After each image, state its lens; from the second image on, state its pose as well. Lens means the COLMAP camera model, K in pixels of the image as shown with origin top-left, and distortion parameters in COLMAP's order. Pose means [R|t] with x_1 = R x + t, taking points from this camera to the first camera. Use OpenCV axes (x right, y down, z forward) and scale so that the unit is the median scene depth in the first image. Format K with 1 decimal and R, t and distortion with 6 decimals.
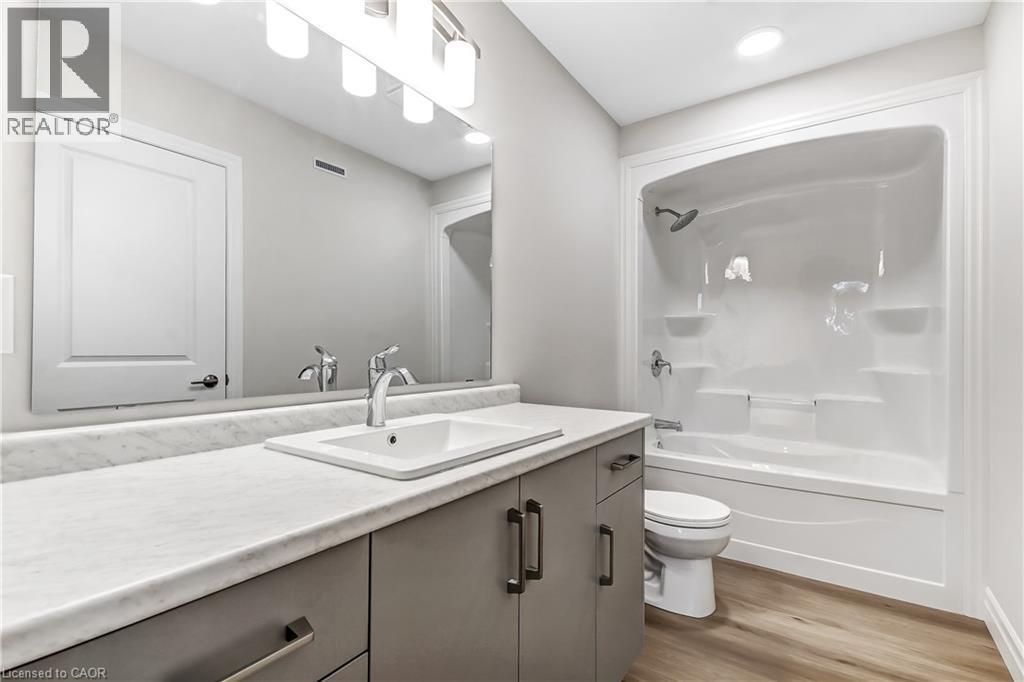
lens RADIAL K [[460.2, 0, 514.4], [0, 460.2, 347.1], [0, 0, 1]] dist [0.000772, 0.000061]
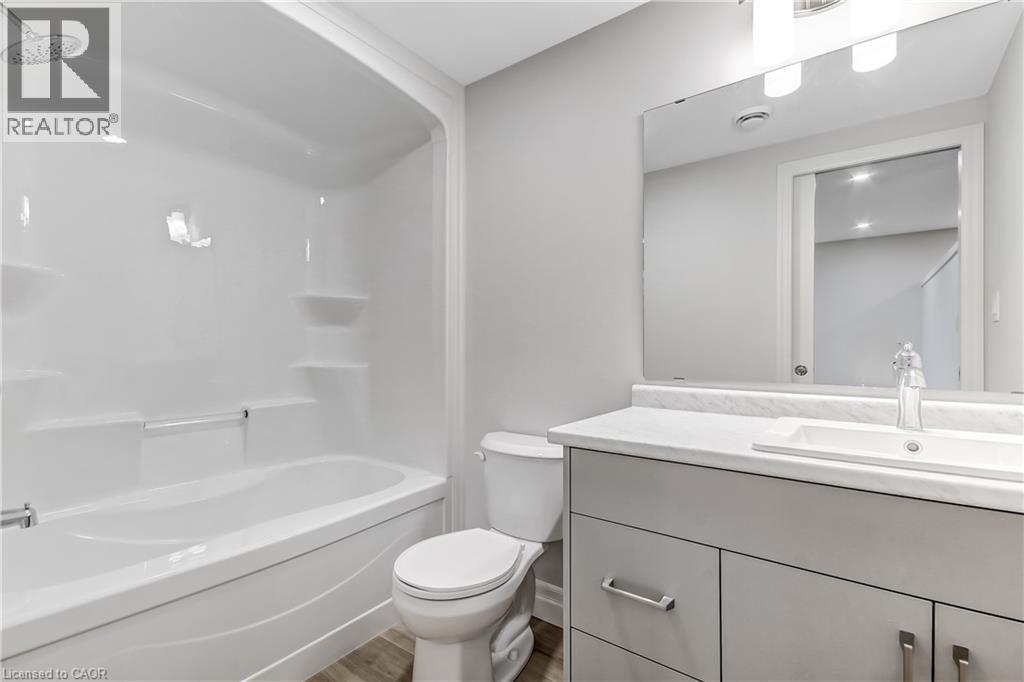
lens RADIAL K [[460.2, 0, 514.4], [0, 460.2, 347.1], [0, 0, 1]] dist [0.000772, 0.000061]
pose [[0.020721, -0.007001, 0.999761, -0.057905], [-0.006783, 0.999951, 0.007142, 0.007712], [-0.999762, -0.006929, 0.020672, 0.601770]]
